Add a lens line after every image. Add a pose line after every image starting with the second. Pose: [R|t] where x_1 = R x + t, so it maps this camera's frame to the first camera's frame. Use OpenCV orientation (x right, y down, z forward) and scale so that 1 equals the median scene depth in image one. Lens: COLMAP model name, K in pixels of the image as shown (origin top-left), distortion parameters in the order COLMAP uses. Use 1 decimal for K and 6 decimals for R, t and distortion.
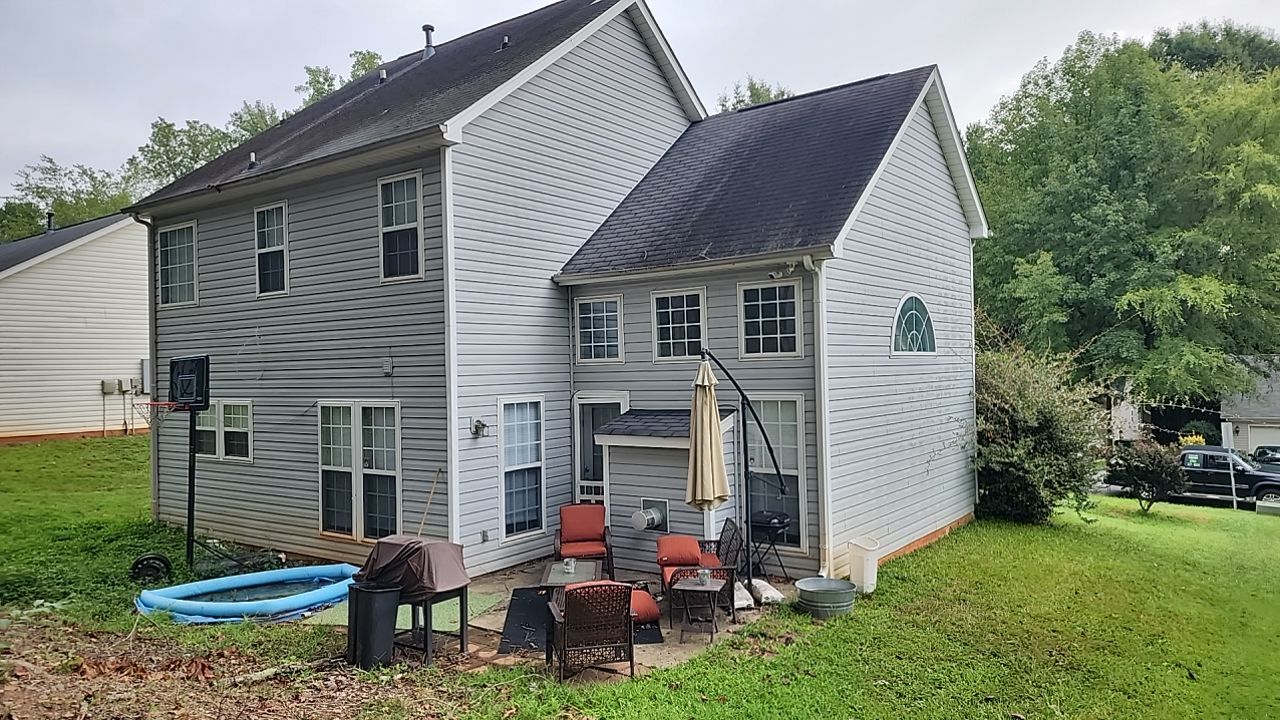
lens RADIAL K [[859.5, 0, 639.9], [0, 859.5, 359.5], [0, 0, 1]] dist [0.073483, -0.041958]
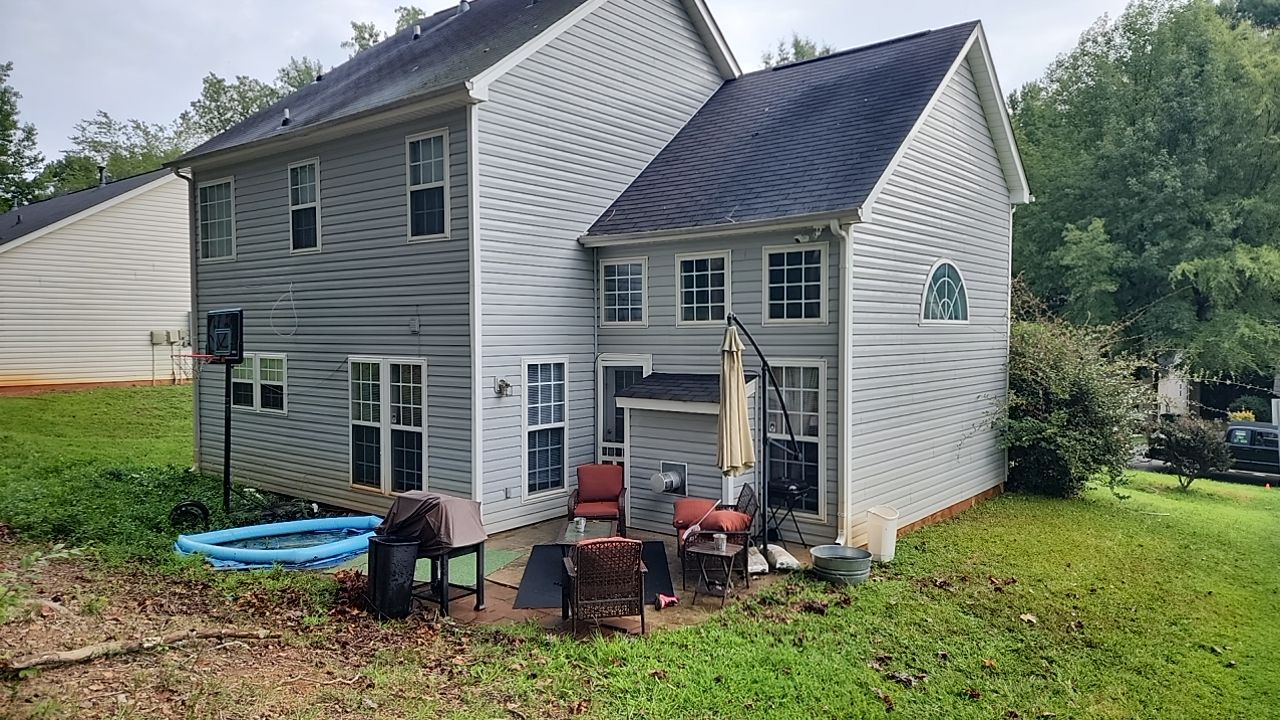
lens RADIAL K [[859.5, 0, 635.8], [0, 859.5, 359.4], [0, 0, 1]] dist [0.073483, -0.041958]
pose [[0.998555, 0.021969, -0.049035, 0.015542], [-0.019790, 0.998813, 0.044505, -0.001140], [0.049954, -0.043470, 0.997805, 0.003147]]
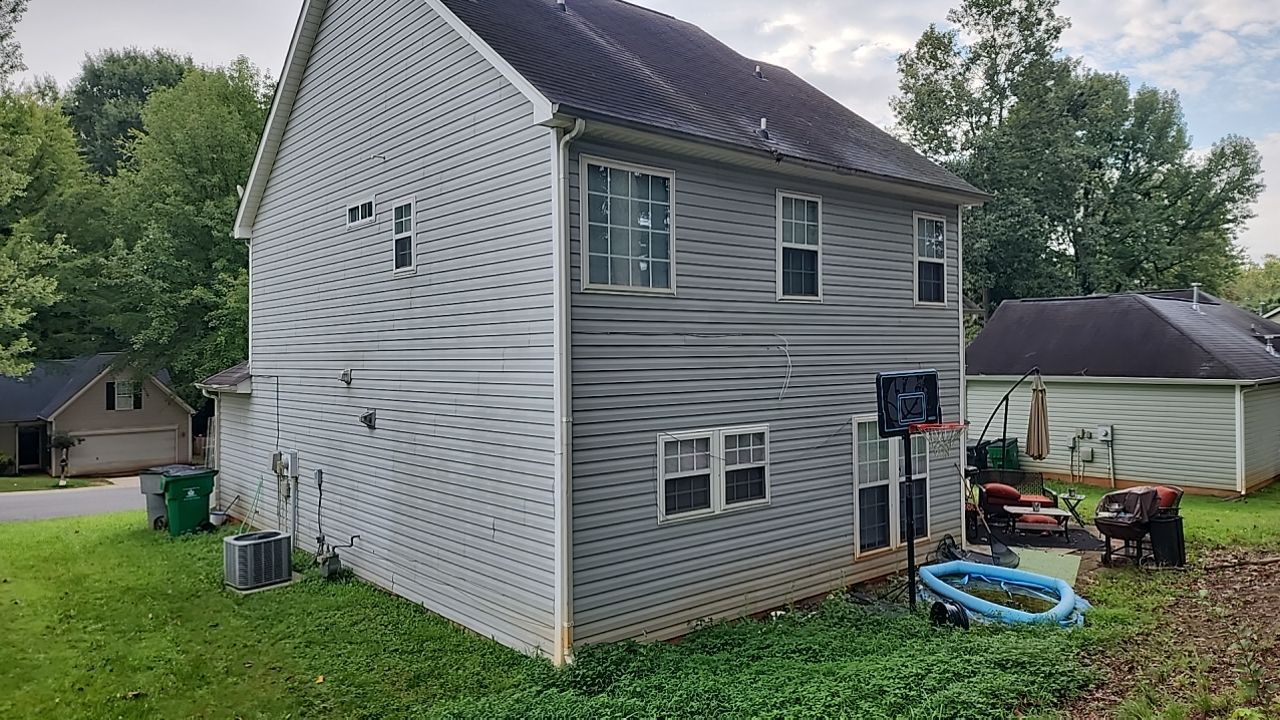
lens RADIAL K [[859.5, 0, 629.1], [0, 859.5, 353.3], [0, 0, 1]] dist [0.073483, -0.041958]
pose [[0.238477, 0.021185, 0.970917, -1.390444], [-0.001726, 0.999770, -0.021391, -0.002785], [-0.971147, 0.003426, 0.238458, 1.041342]]
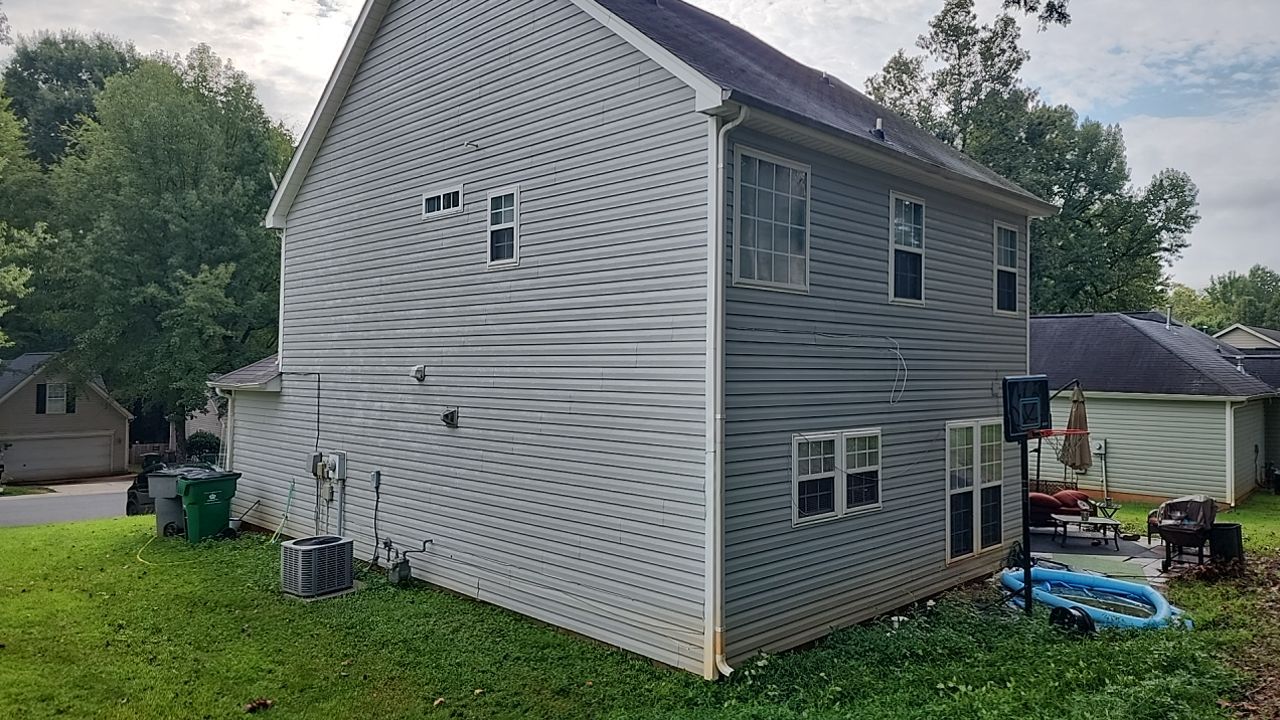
lens RADIAL K [[859.5, 0, 637.7], [0, 859.5, 354.3], [0, 0, 1]] dist [0.073483, -0.041958]
pose [[0.151611, 0.039143, 0.987665, -1.403047], [-0.018940, 0.999147, -0.036691, 0.013555], [-0.988259, -0.013144, 0.152223, 1.224533]]
